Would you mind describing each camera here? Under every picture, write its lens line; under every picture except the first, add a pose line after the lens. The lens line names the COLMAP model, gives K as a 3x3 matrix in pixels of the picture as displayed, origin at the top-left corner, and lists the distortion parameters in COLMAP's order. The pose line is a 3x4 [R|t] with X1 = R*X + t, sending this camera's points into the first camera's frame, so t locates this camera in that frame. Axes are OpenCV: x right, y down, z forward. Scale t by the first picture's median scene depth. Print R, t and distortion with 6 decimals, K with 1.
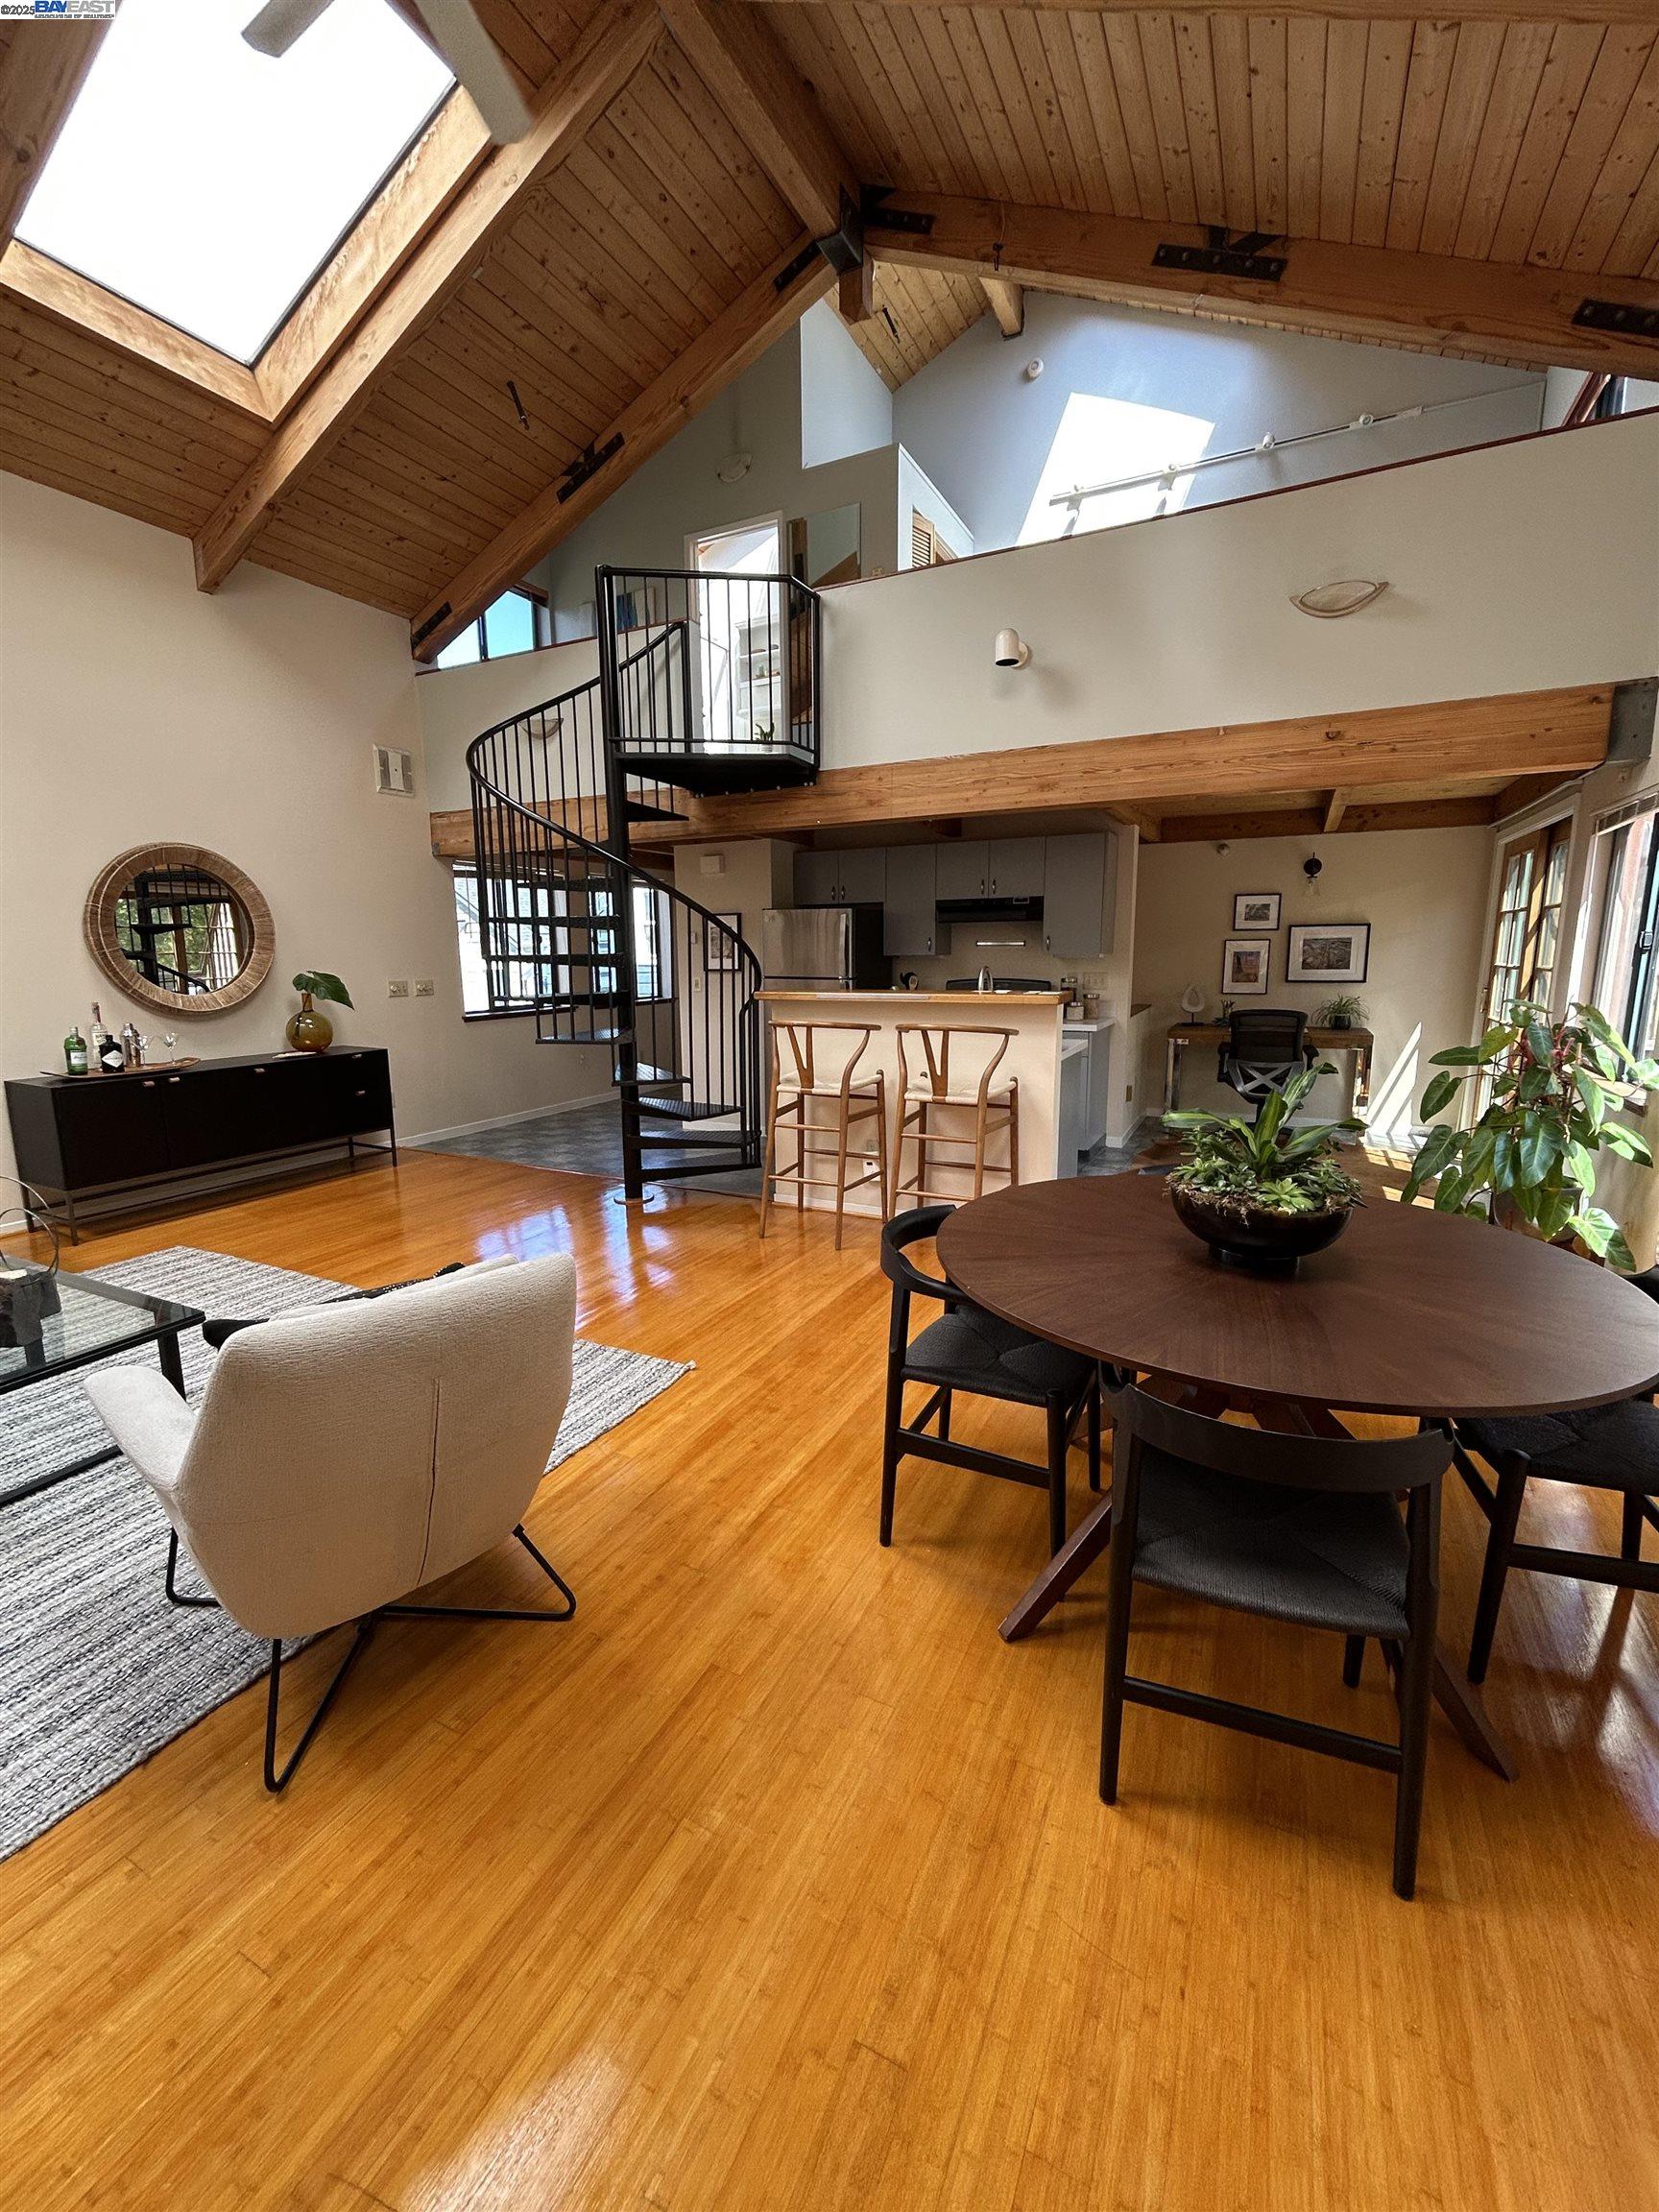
lens RADIAL K [[903.8, 0, 822.4], [0, 903.8, 1104.1], [0, 0, 1]] dist [-0.000325, 0.000602]
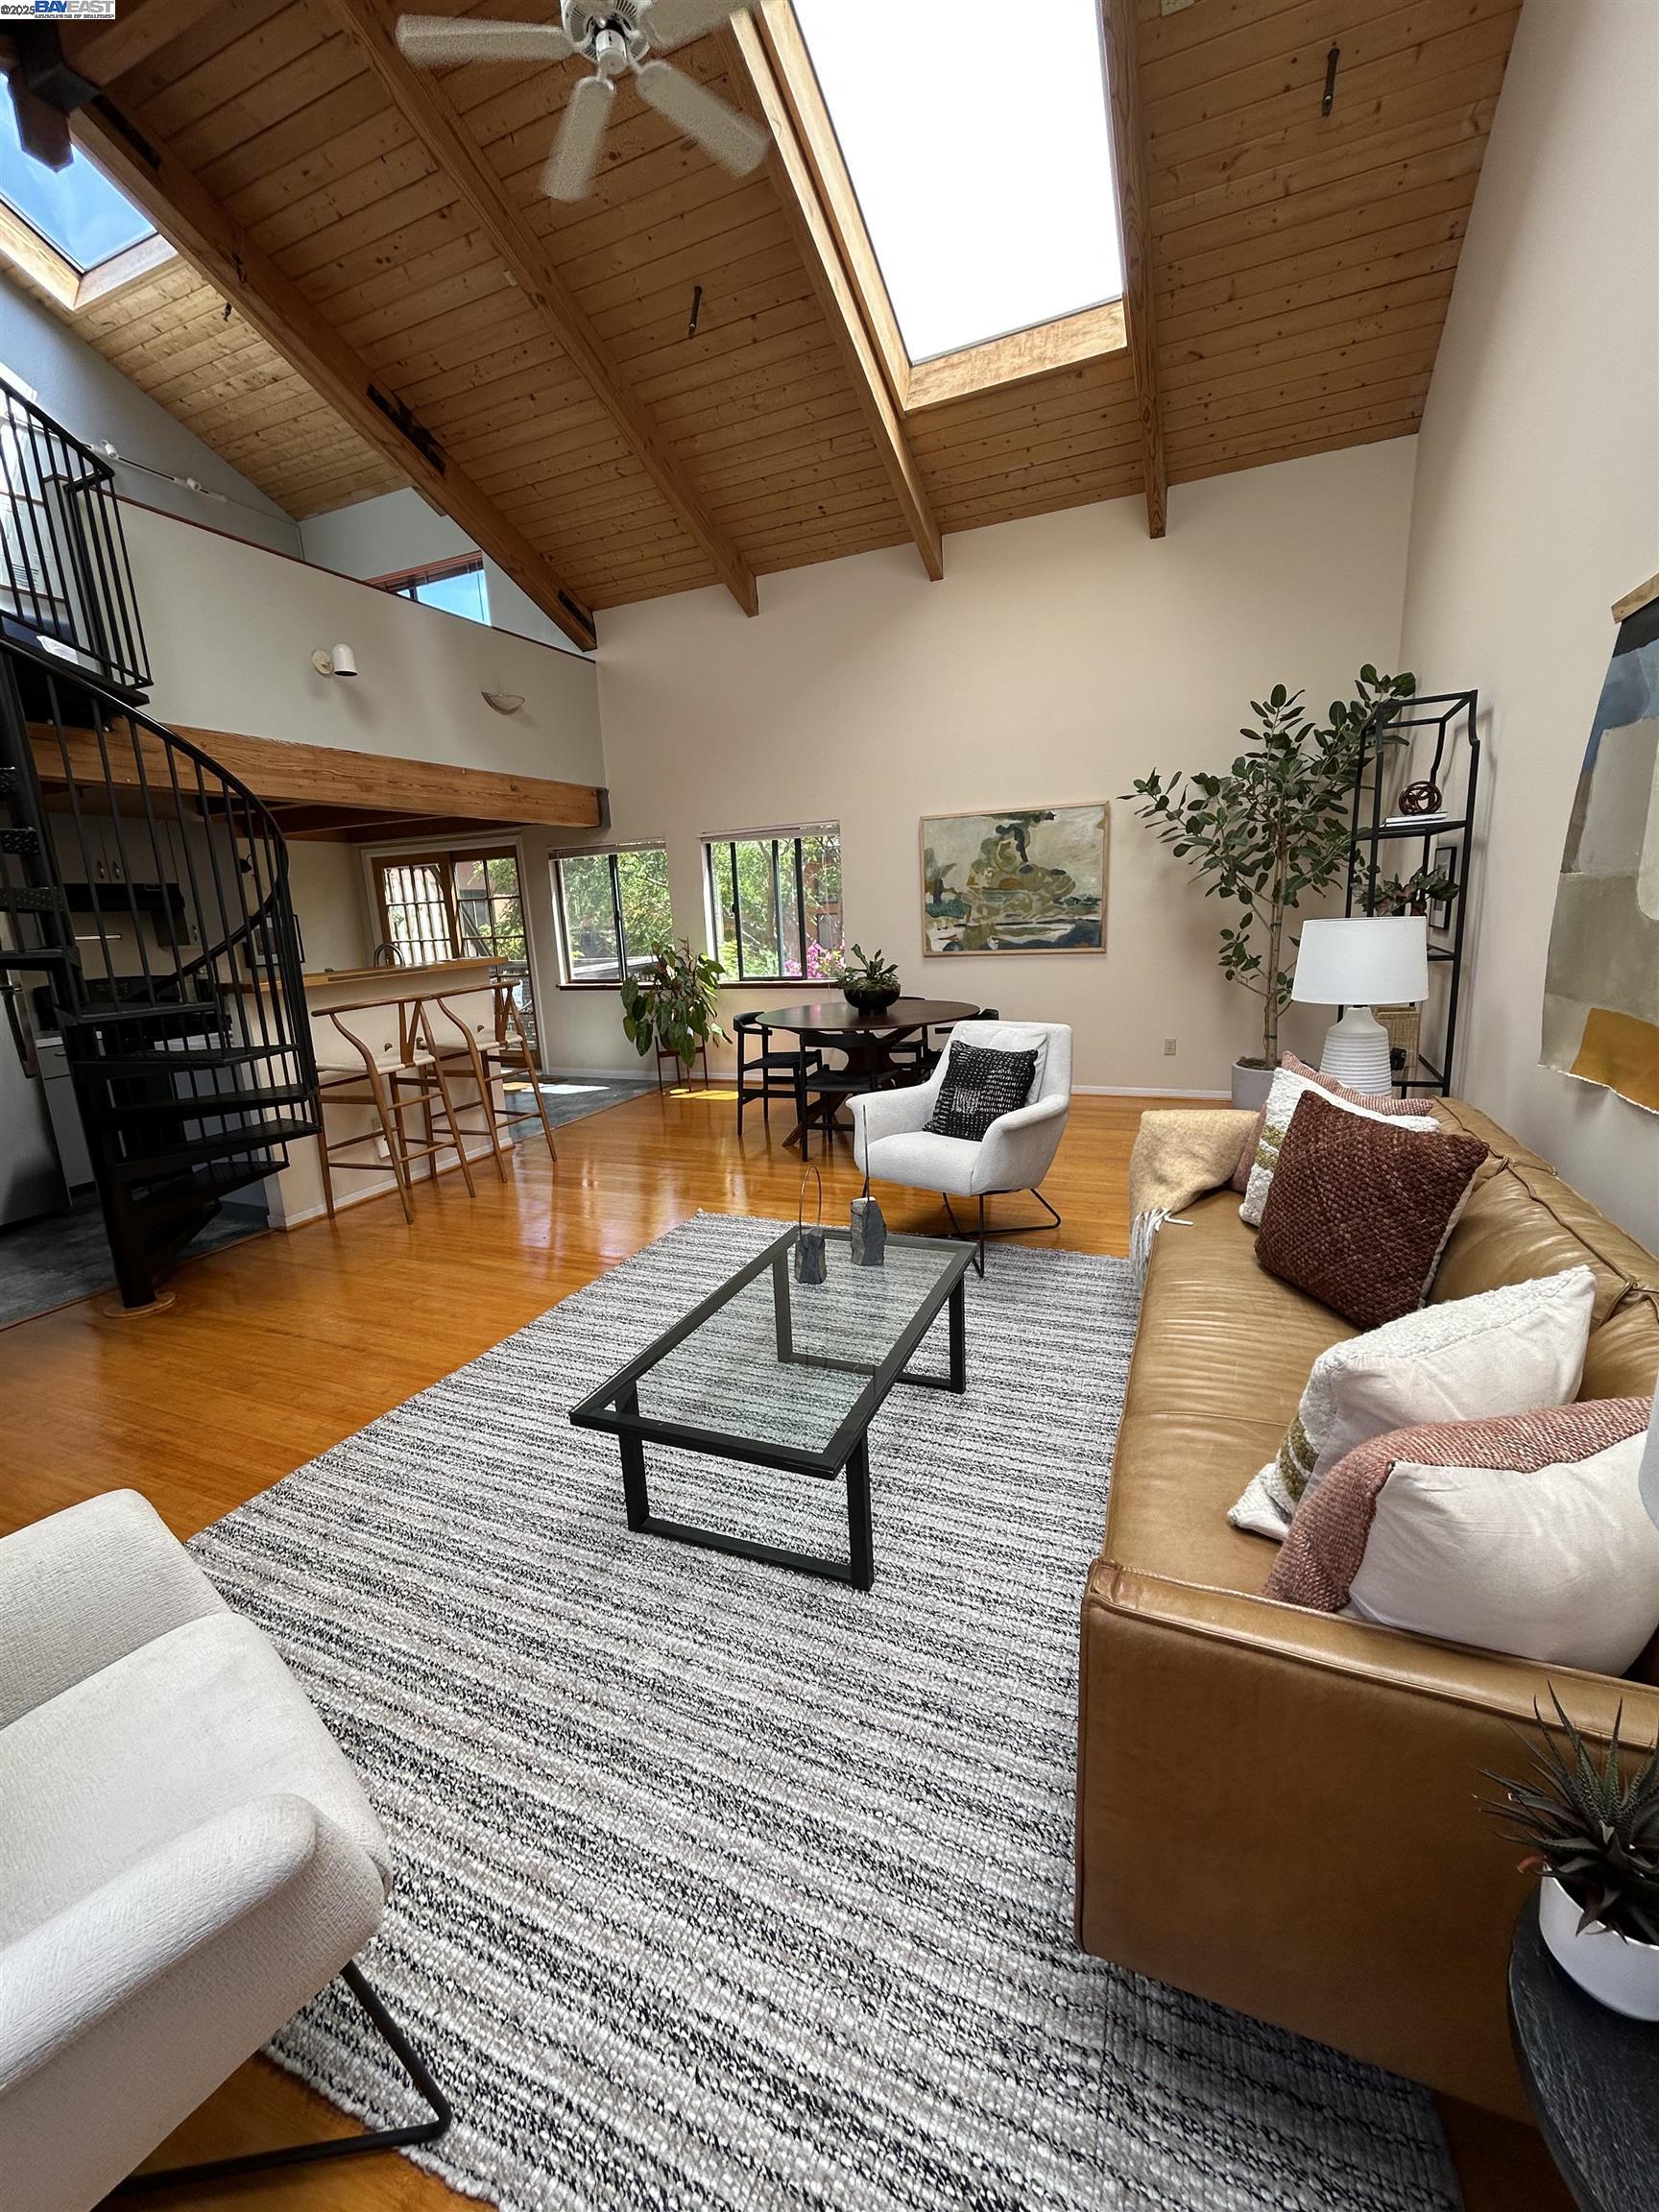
lens RADIAL K [[903.8, 0, 822.4], [0, 903.8, 1104.1], [0, 0, 1]] dist [-0.000325, 0.000602]
pose [[-0.060626, -0.203636, 0.977168, -1.071895], [0.221677, 0.951774, 0.212098, -0.088613], [-0.973234, 0.229475, -0.012561, 0.578818]]
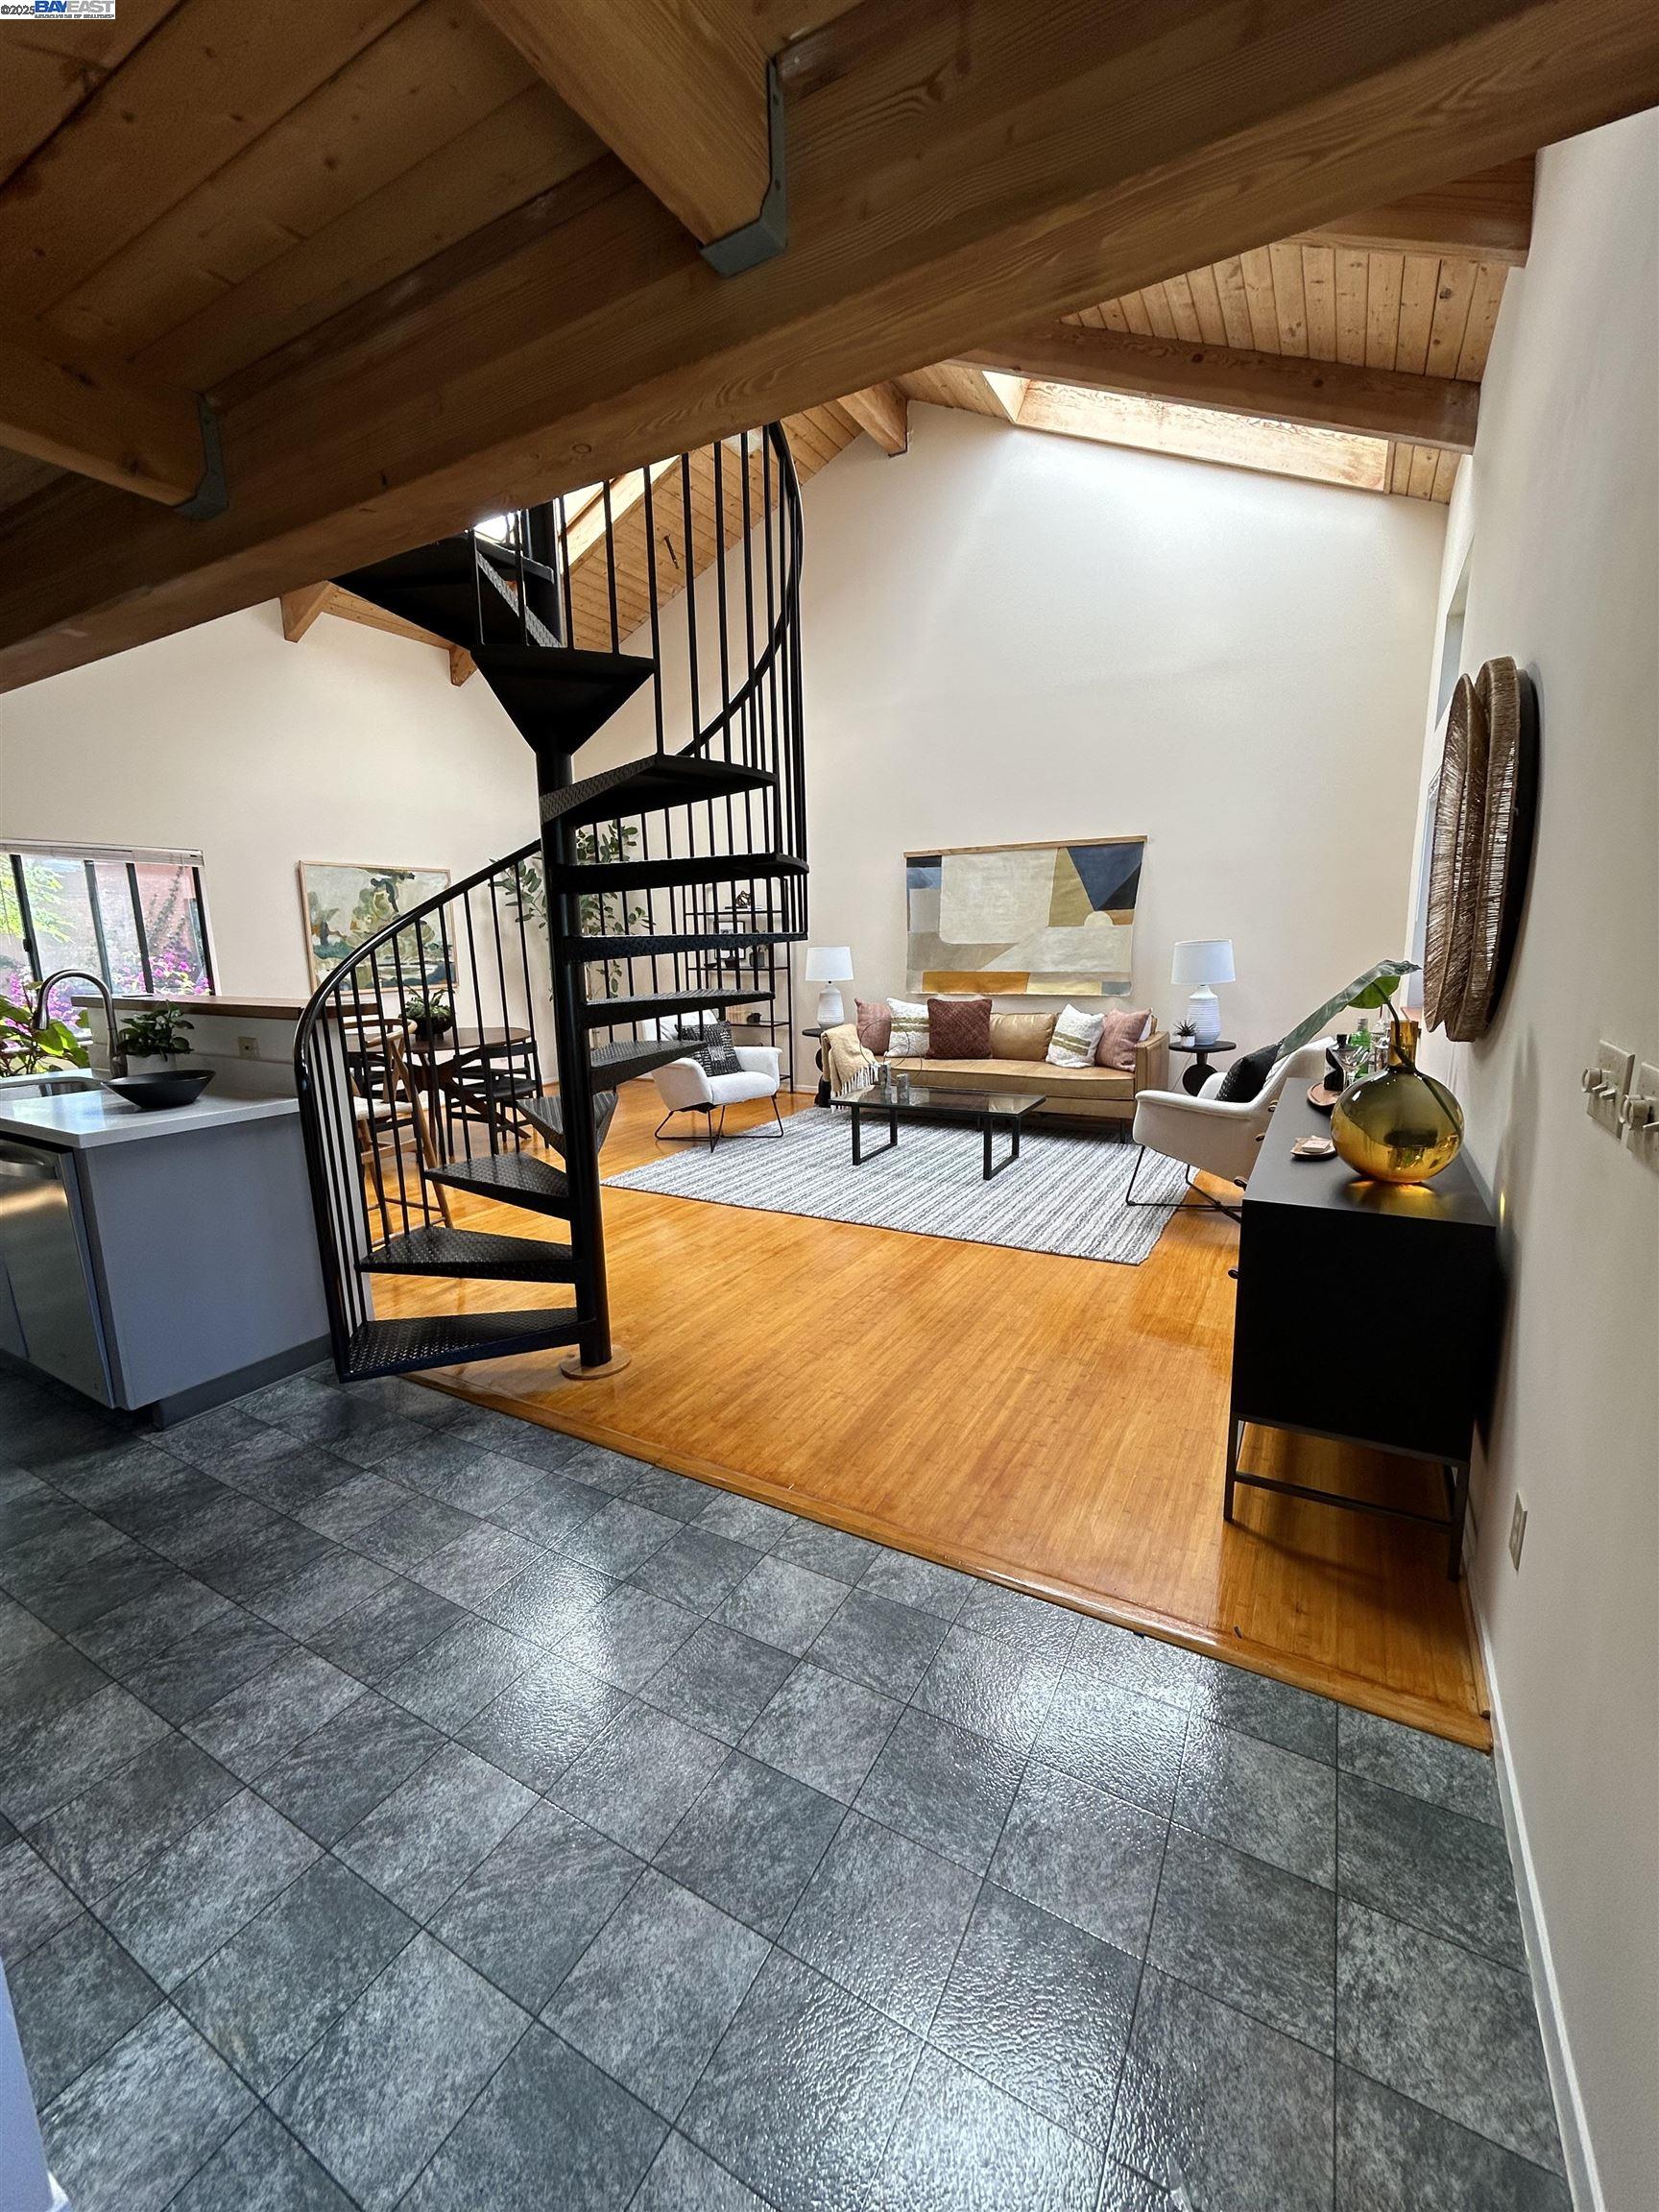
lens RADIAL K [[903.8, 0, 822.4], [0, 903.8, 1104.1], [0, 0, 1]] dist [-0.000325, 0.000602]
pose [[-0.998575, 0.018470, 0.050078, -0.470779], [0.035091, 0.934133, 0.355195, -0.313804], [-0.040219, 0.356446, -0.933450, 1.818730]]
